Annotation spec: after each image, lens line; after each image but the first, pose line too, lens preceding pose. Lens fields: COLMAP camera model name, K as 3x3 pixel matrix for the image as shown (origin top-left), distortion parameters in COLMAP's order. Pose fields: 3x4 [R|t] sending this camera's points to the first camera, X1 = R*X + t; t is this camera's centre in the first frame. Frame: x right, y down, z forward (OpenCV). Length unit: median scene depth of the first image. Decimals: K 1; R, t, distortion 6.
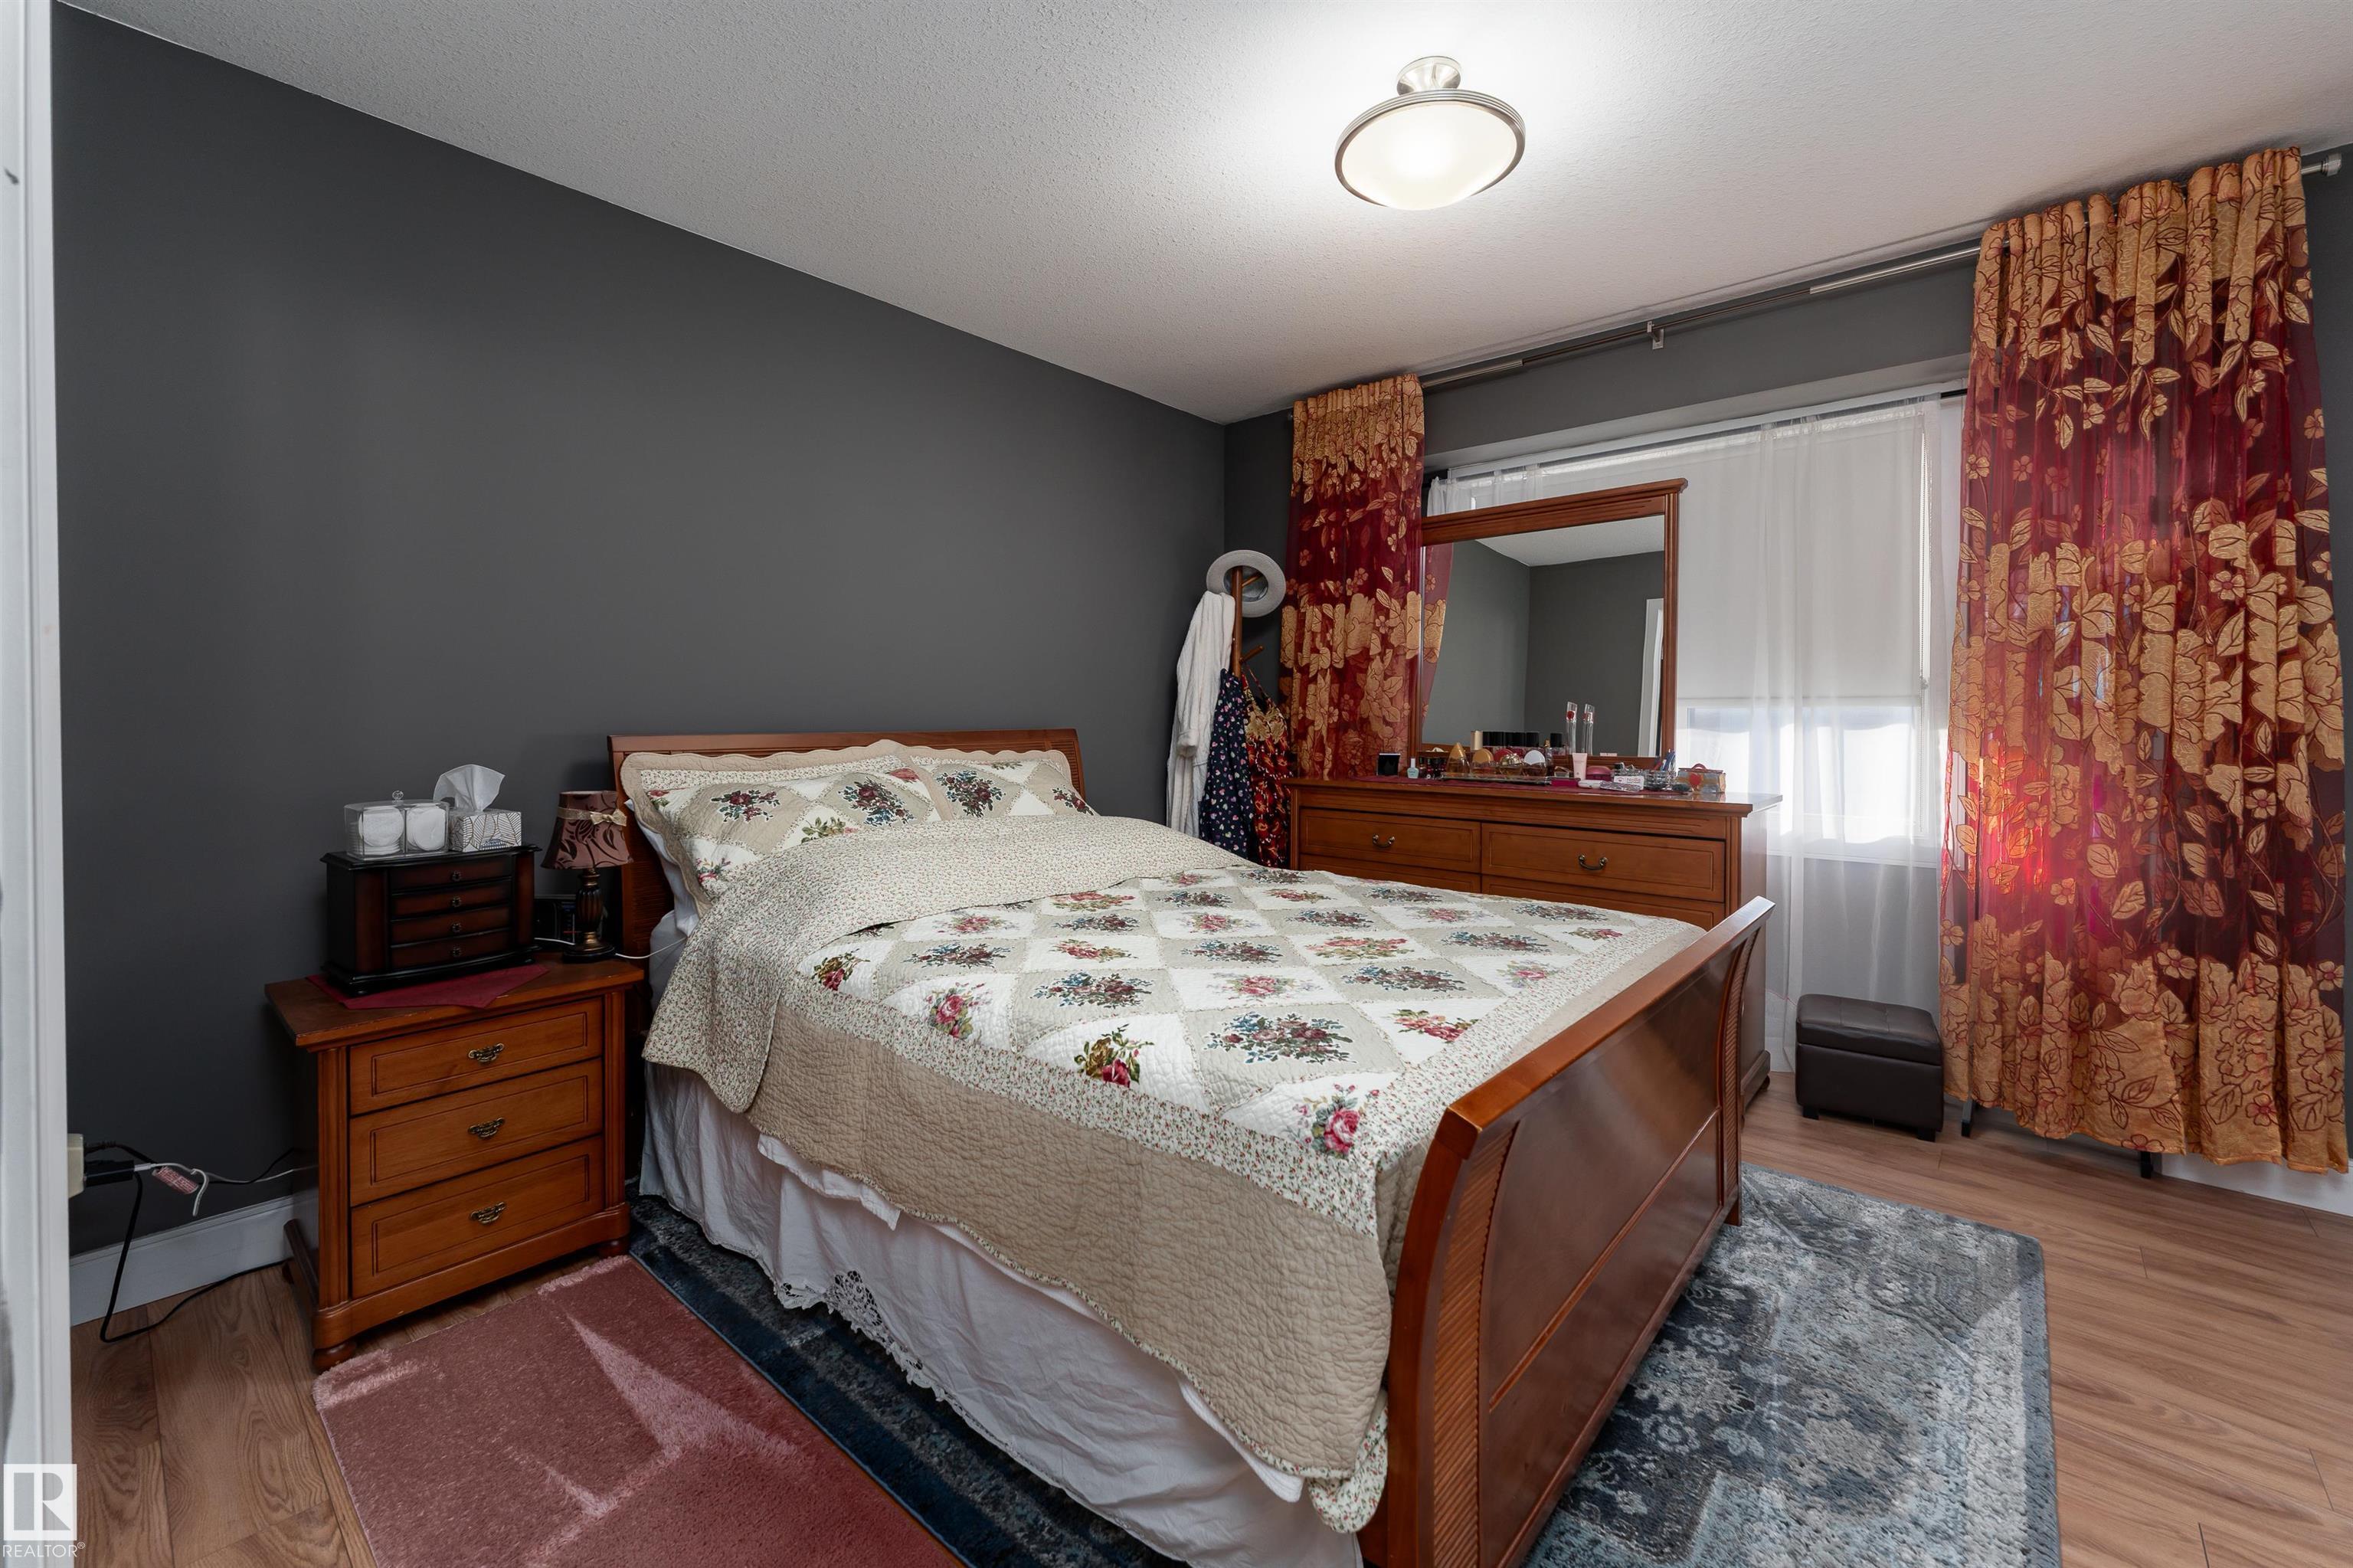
lens RADIAL K [[962.3, 0, 1173.4], [0, 962.3, 722.5], [0, 0, 1]] dist [0.002380, -0.000153]
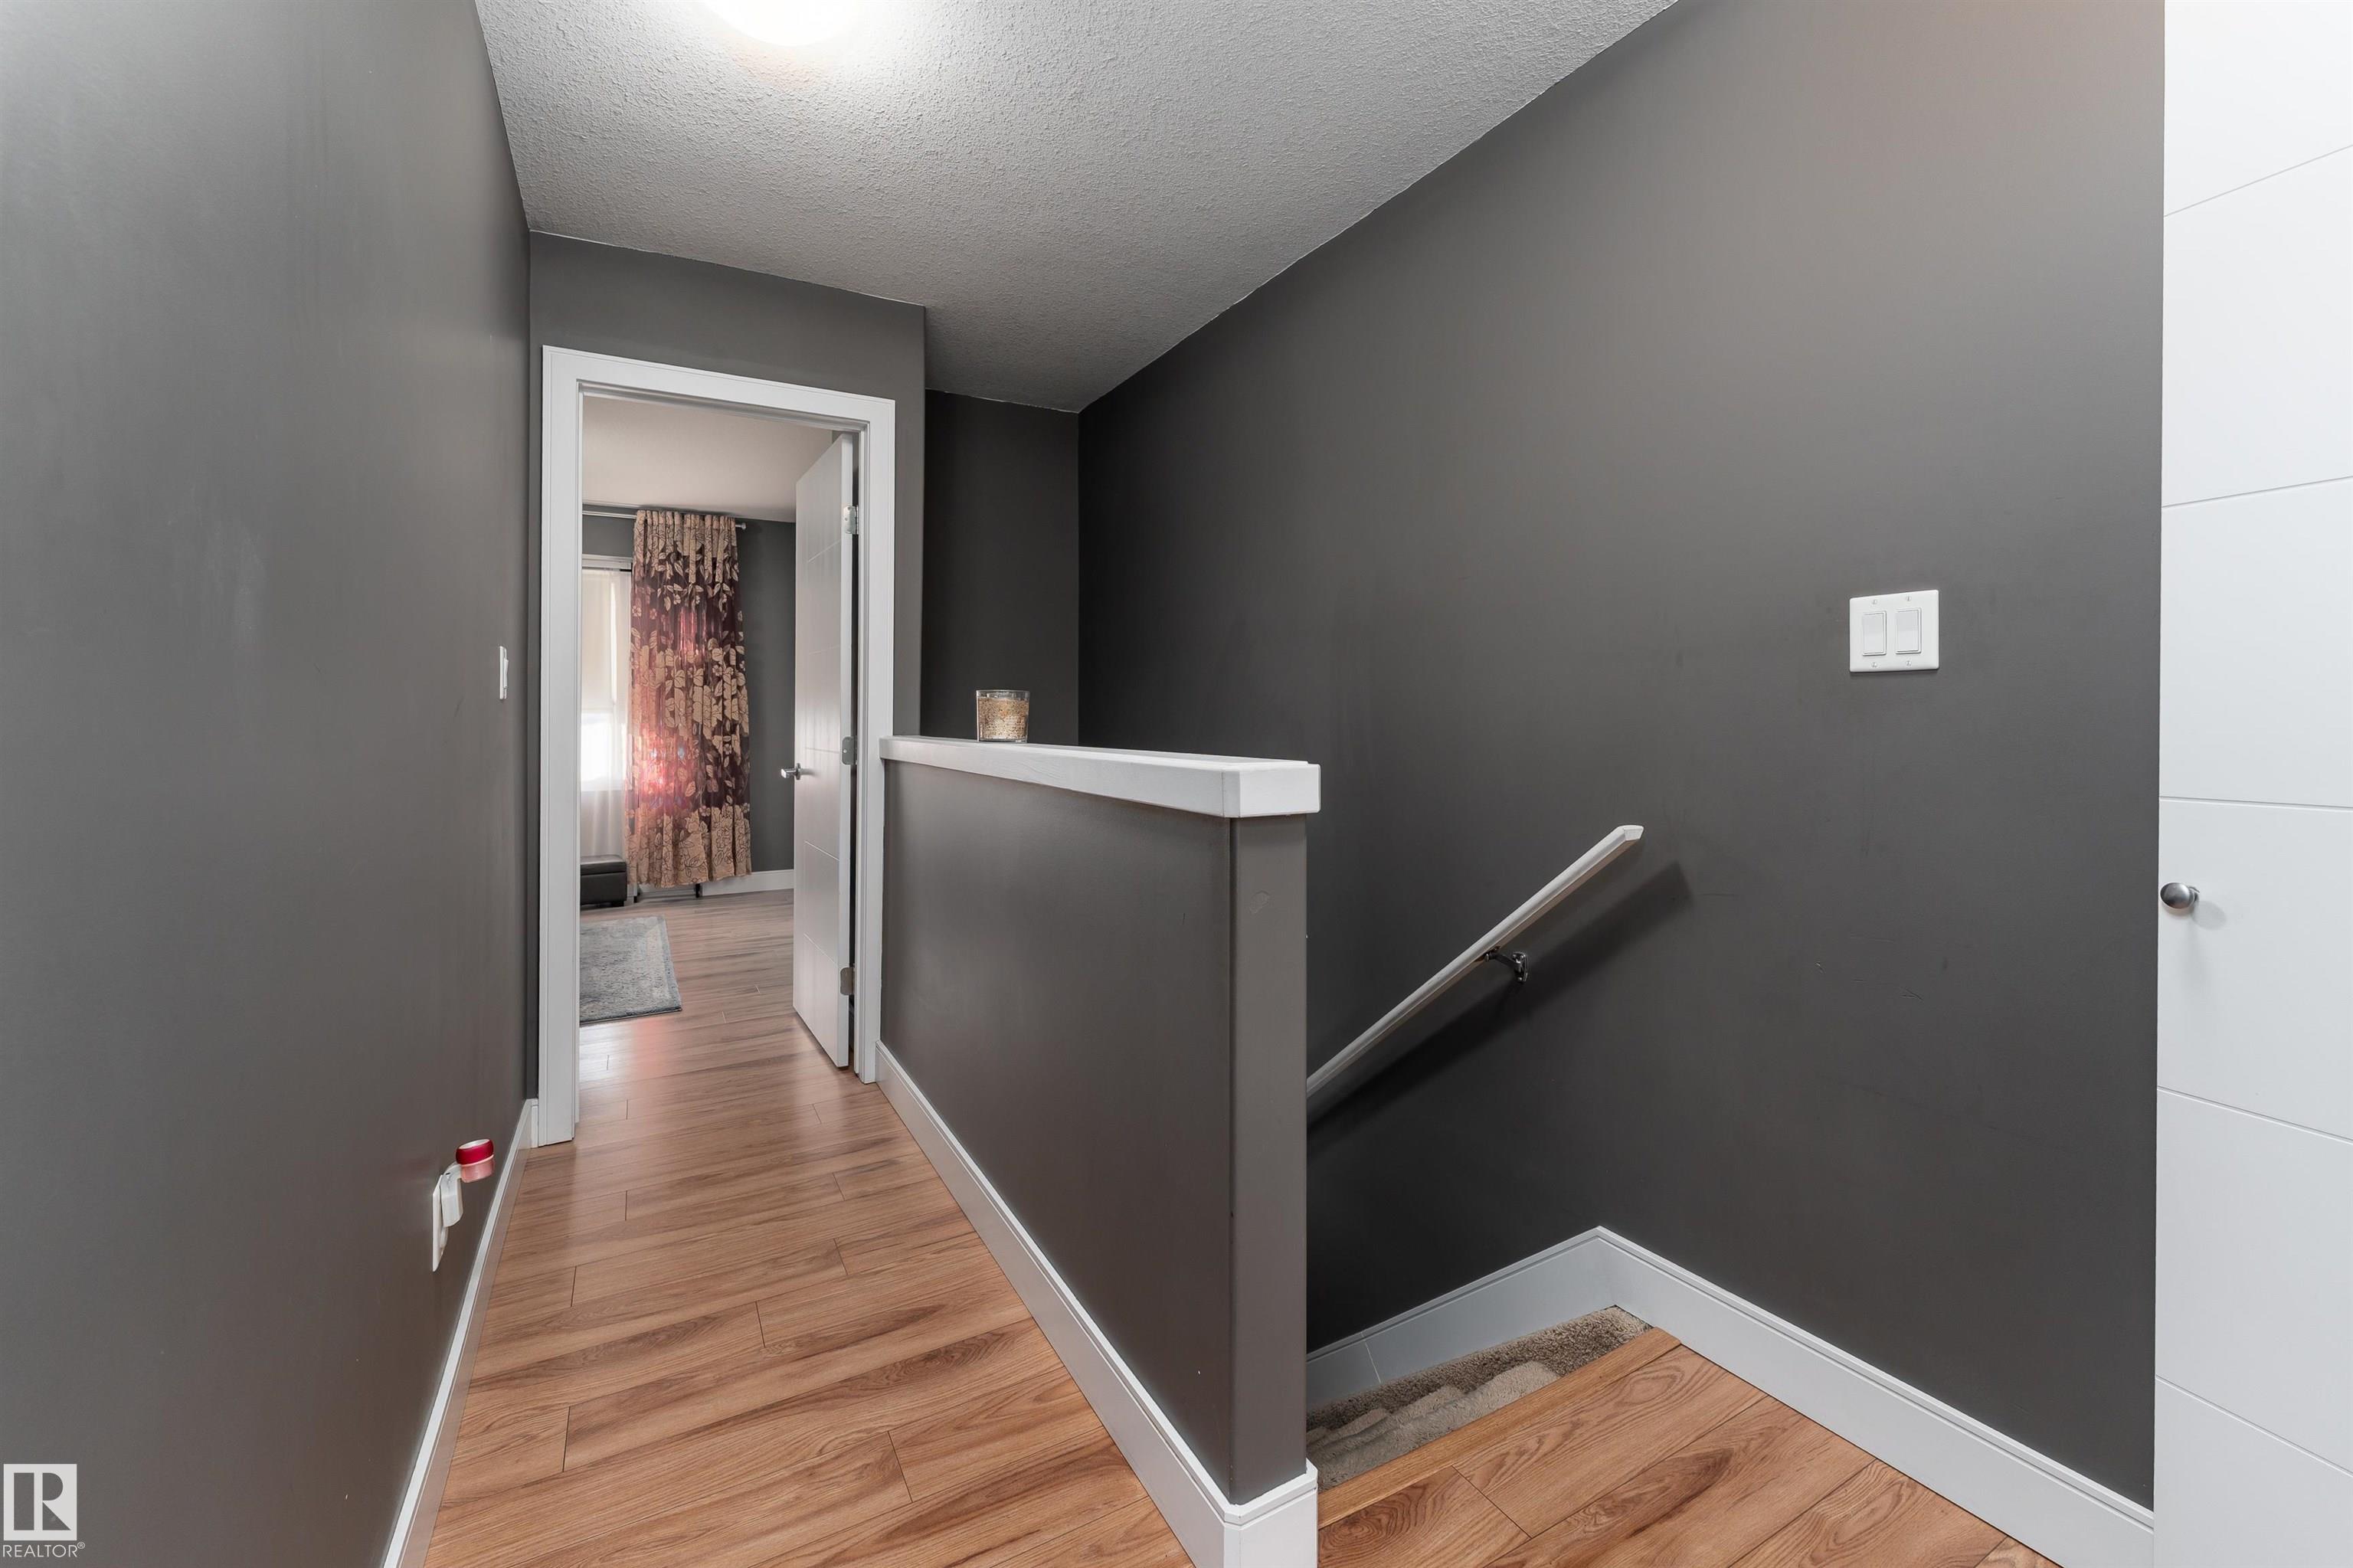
lens RADIAL K [[962.3, 0, 1173.4], [0, 962.3, 722.5], [0, 0, 1]] dist [0.002380, -0.000153]
pose [[0.345479, -0.005572, 0.938410, -0.966018], [0.011829, 0.999929, 0.001583, 0.016209], [-0.938352, 0.010554, 0.345520, -1.088955]]
